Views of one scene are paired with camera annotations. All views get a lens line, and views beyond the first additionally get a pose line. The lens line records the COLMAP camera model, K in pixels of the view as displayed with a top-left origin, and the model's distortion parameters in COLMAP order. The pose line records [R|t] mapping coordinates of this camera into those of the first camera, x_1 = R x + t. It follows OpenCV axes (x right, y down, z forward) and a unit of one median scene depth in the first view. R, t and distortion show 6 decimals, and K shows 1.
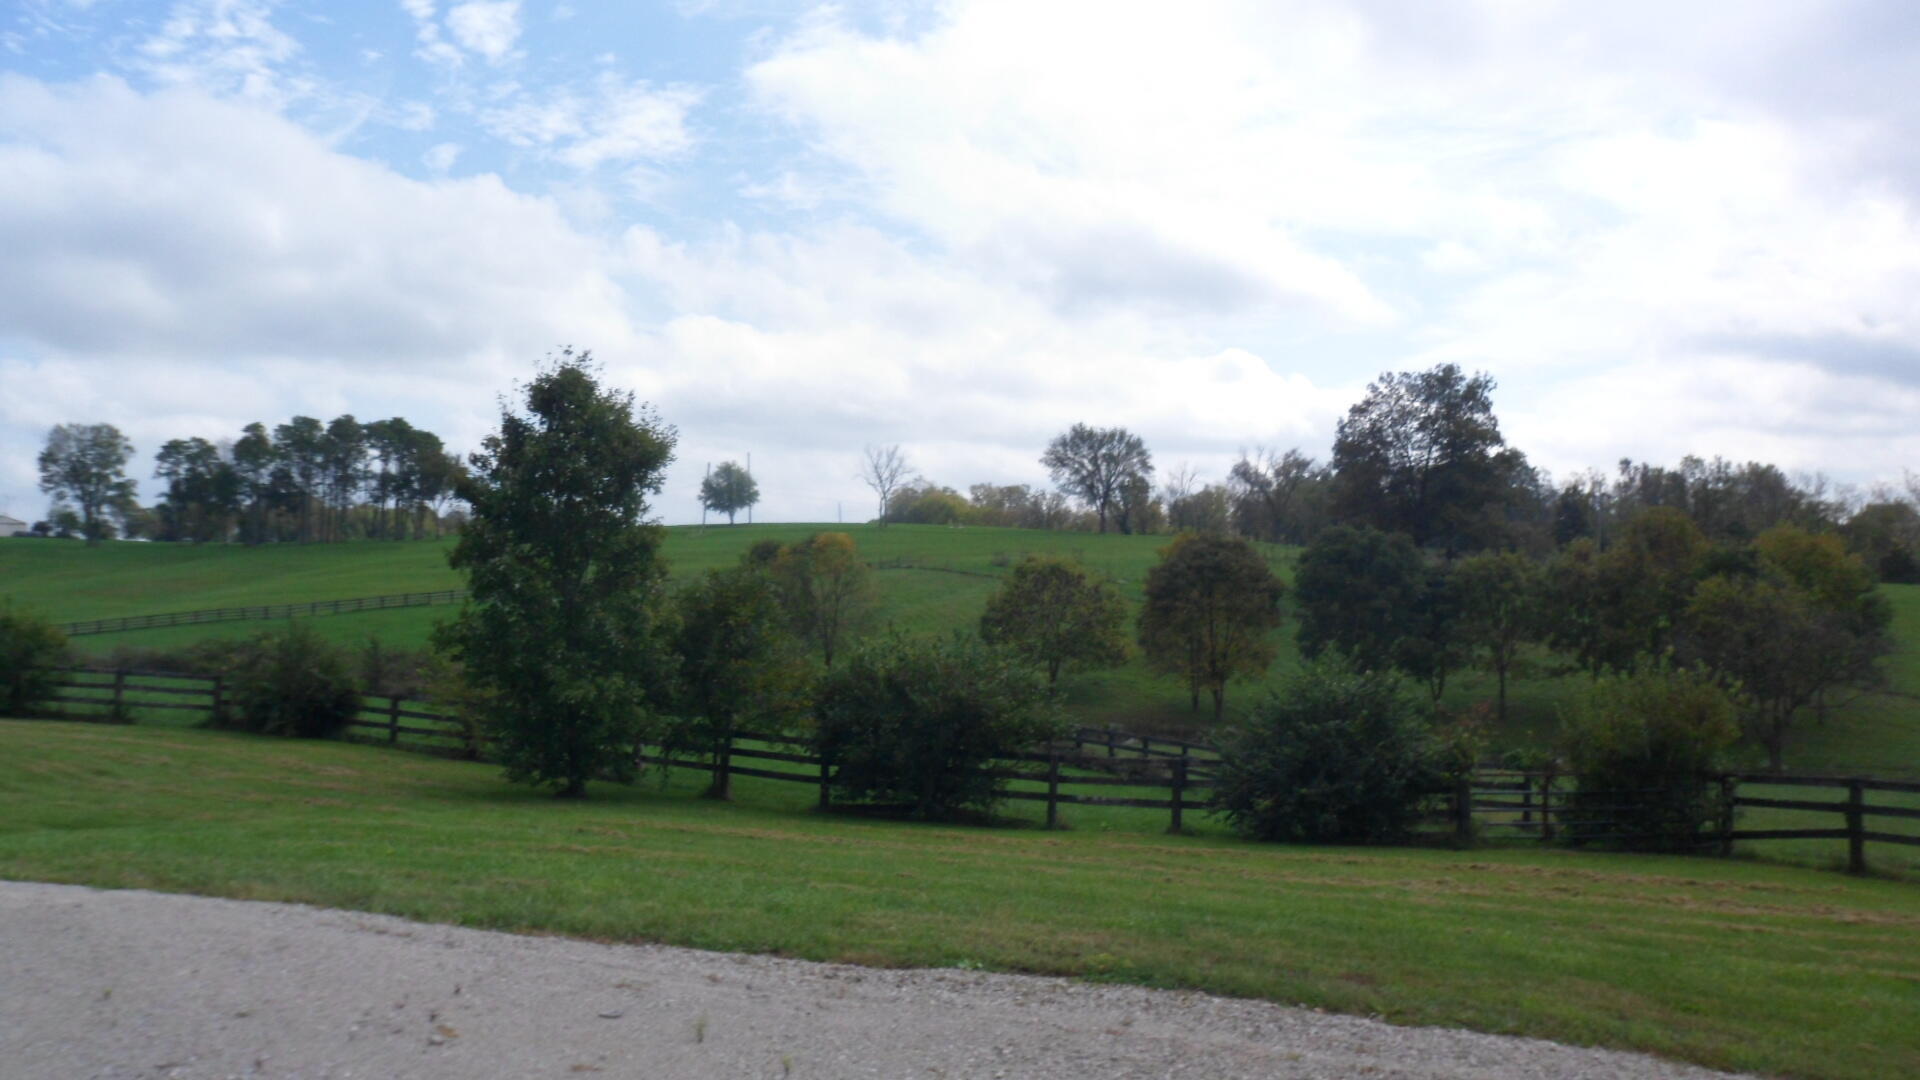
lens RADIAL K [[1509.3, 0, 972.0], [0, 1509.3, 525.2], [0, 0, 1]] dist [-0.165937, 0.160566]
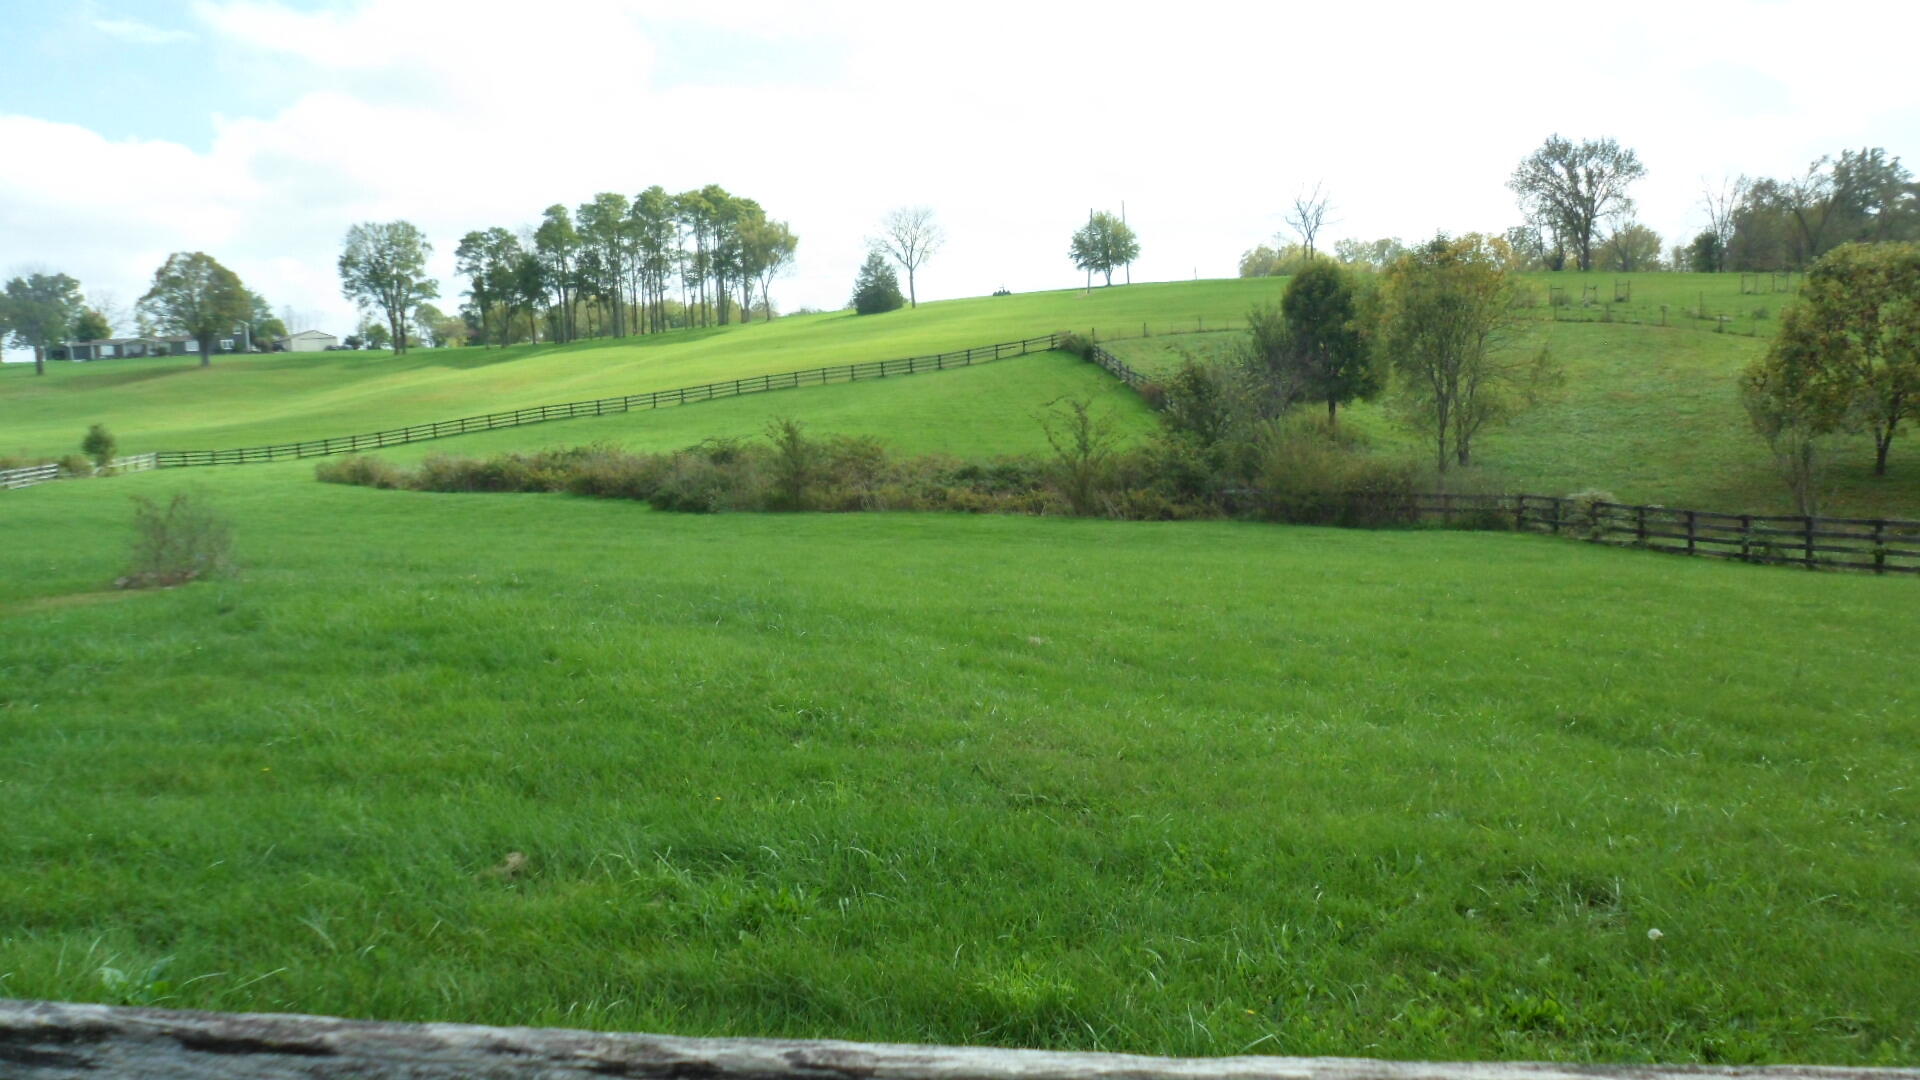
lens RADIAL K [[1509.3, 0, 949.4], [0, 1509.3, 548.2], [0, 0, 1]] dist [-0.165937, 0.160566]
pose [[0.979535, -0.020254, -0.200254, -0.076941], [0.051117, 0.987337, 0.150175, 0.013090], [0.194677, -0.157338, 0.968166, 0.136606]]
